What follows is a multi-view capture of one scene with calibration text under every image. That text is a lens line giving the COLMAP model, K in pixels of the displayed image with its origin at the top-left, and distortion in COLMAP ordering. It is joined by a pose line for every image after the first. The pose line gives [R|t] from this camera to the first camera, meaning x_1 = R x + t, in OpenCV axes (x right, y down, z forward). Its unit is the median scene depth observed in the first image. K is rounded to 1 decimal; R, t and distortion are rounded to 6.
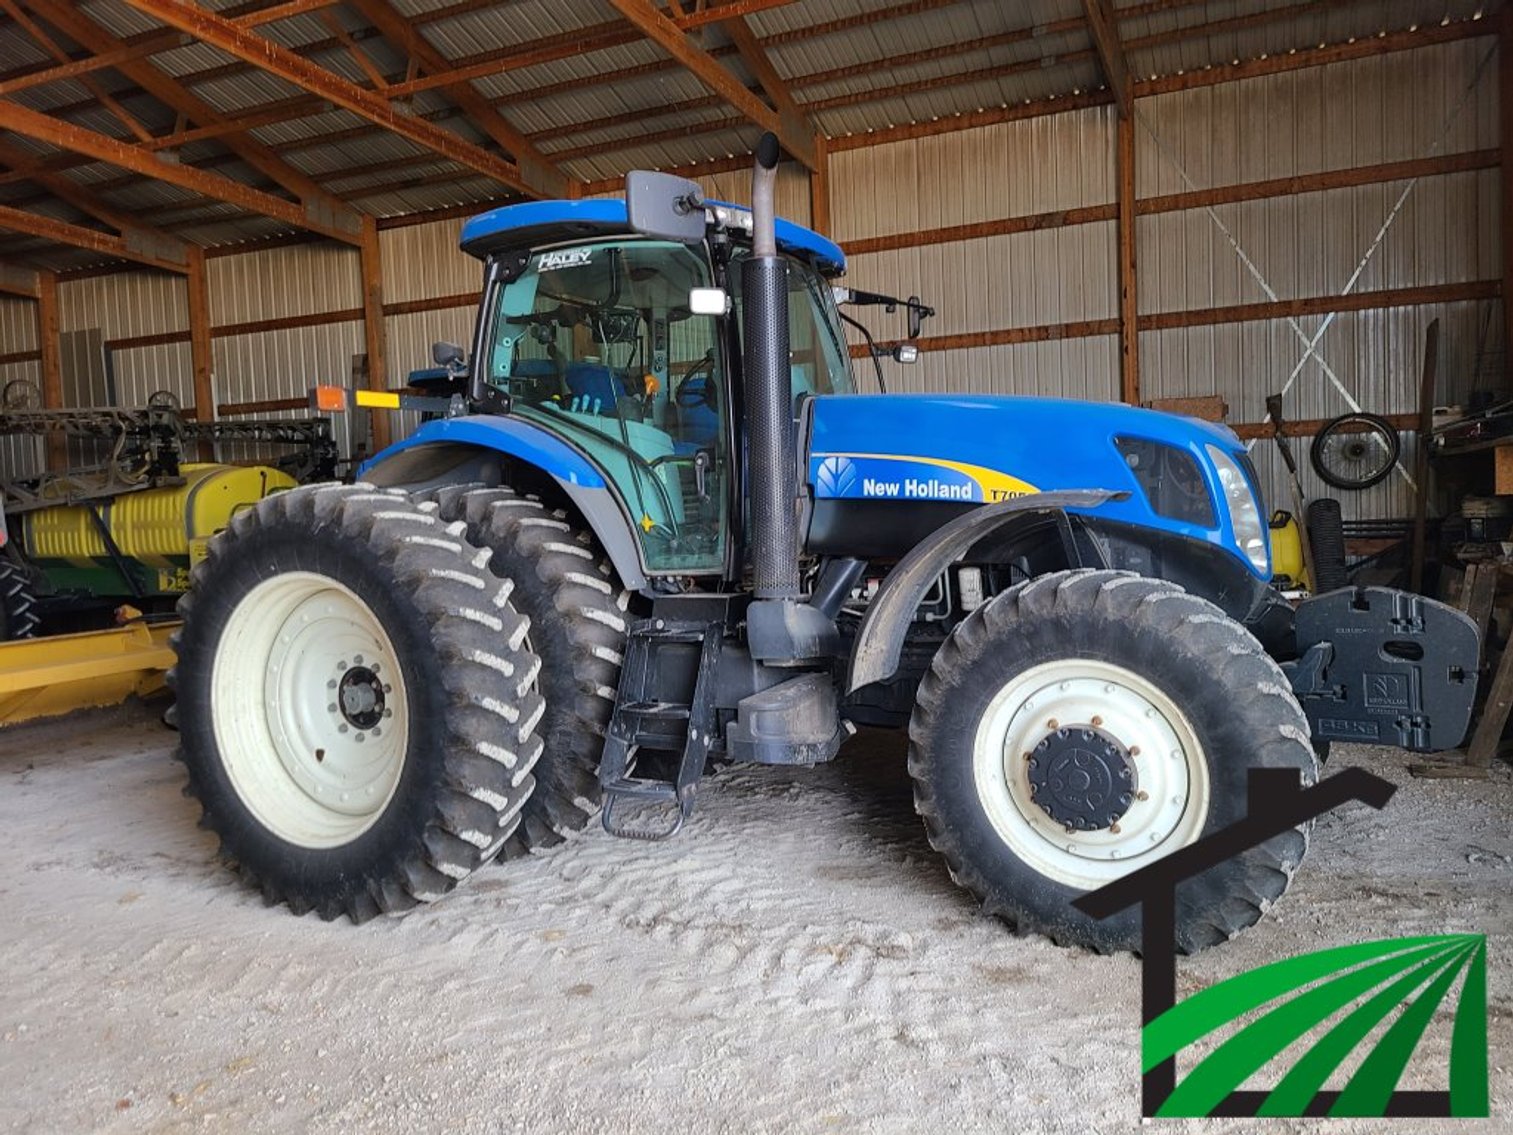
lens RADIAL K [[1114.5, 0, 750.8], [0, 1114.5, 552.1], [0, 0, 1]] dist [0.042057, -0.017910]
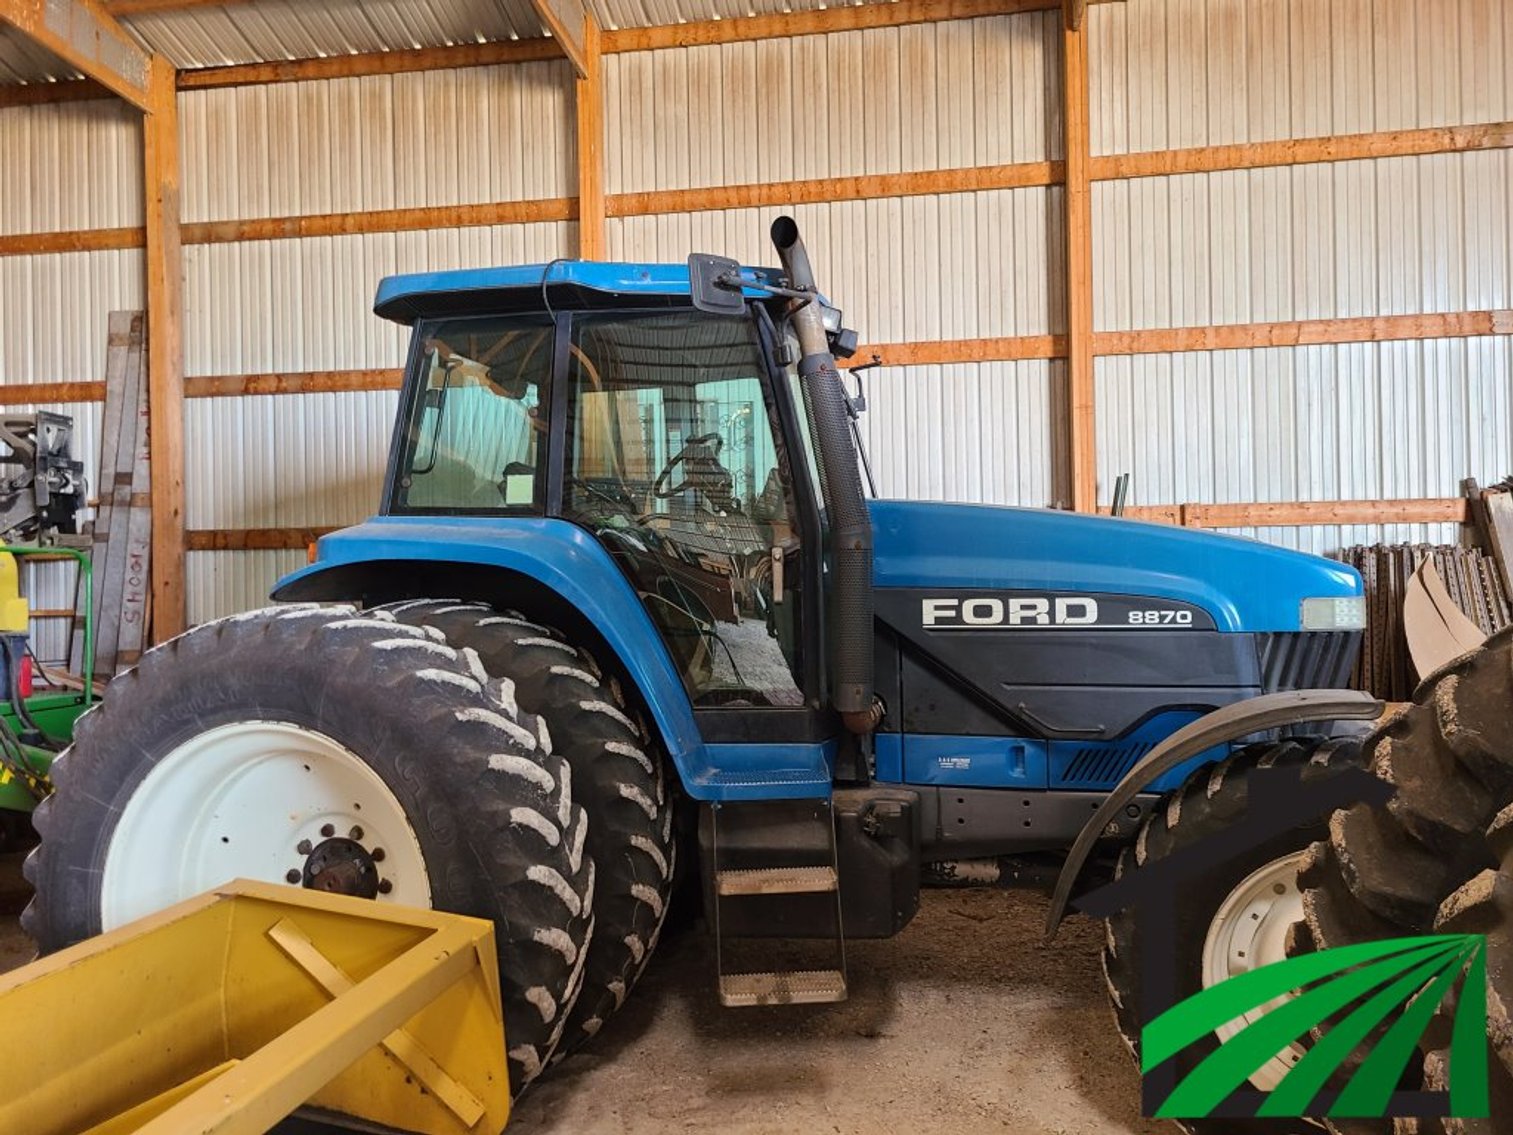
lens RADIAL K [[1114.5, 0, 766.2], [0, 1114.5, 565.2], [0, 0, 1]] dist [0.042057, -0.017910]
pose [[0.963254, 0.024243, 0.267497, -0.228764], [-0.007337, 0.997922, -0.064021, -0.022769], [-0.268493, 0.059706, 0.961430, 0.467228]]
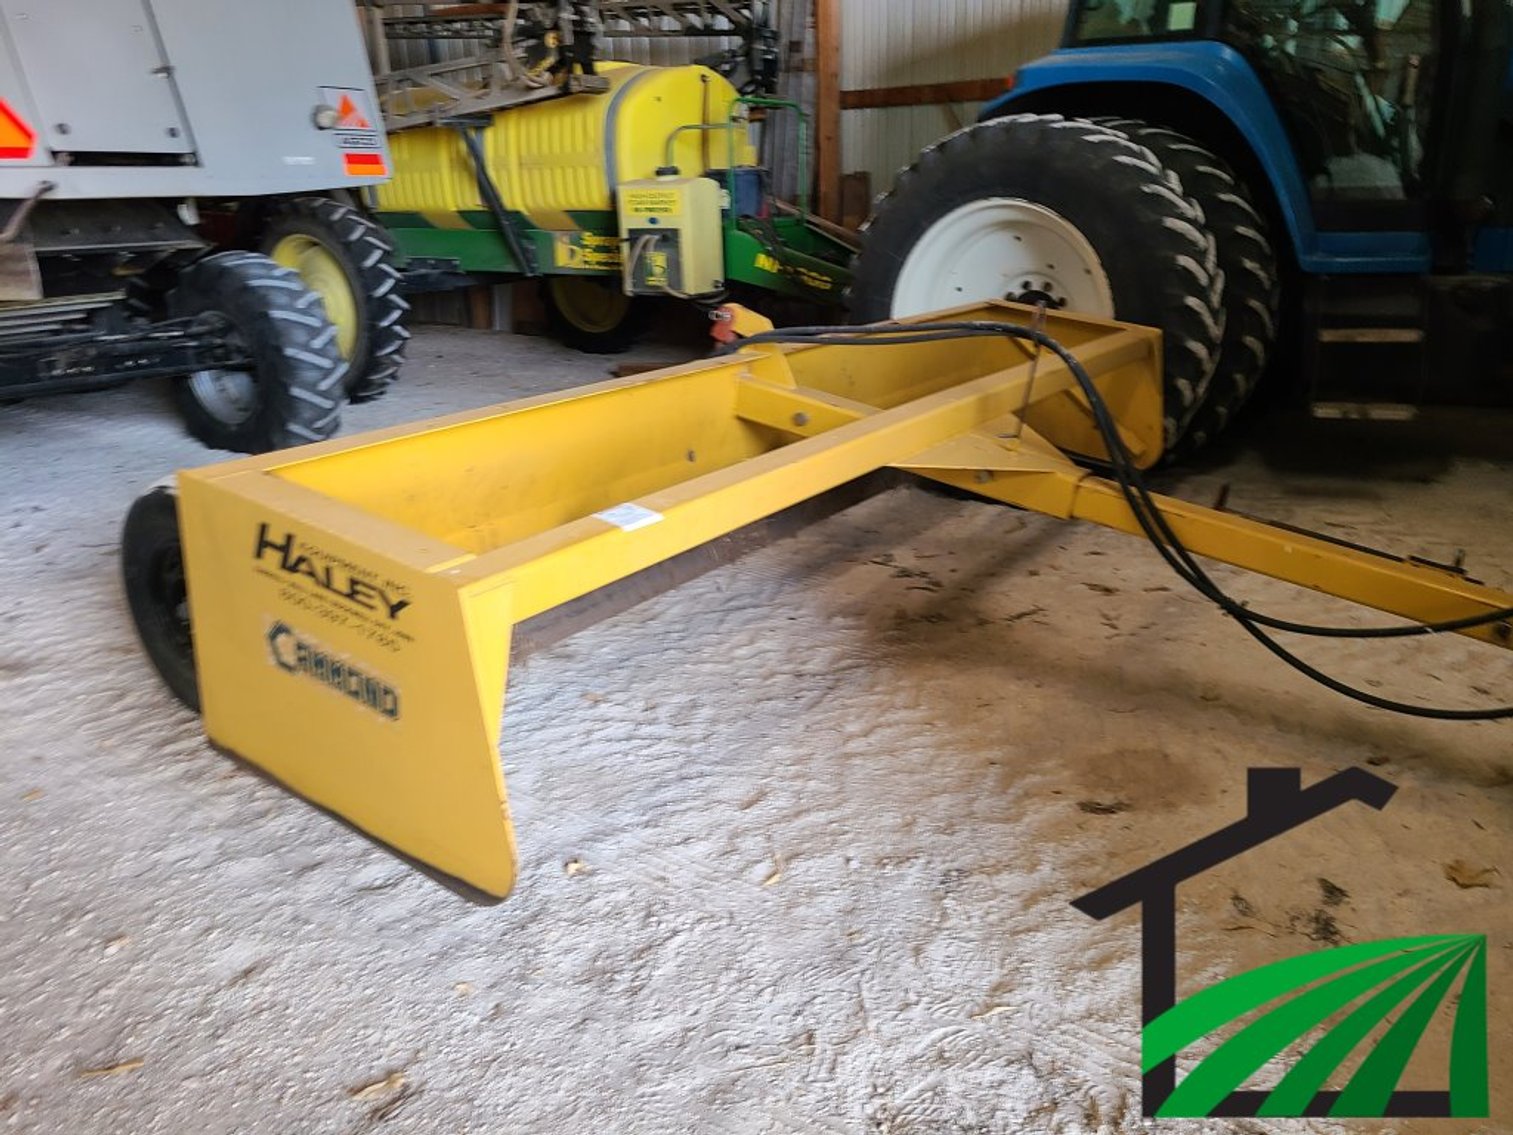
lens RADIAL K [[1114.5, 0, 768.1], [0, 1114.5, 572.2], [0, 0, 1]] dist [0.042057, -0.017910]
pose [[0.986154, 0.065247, -0.152454, -0.285422], [-0.017964, 0.955966, 0.292926, 0.010762], [0.164854, -0.286132, 0.943903, 0.329649]]
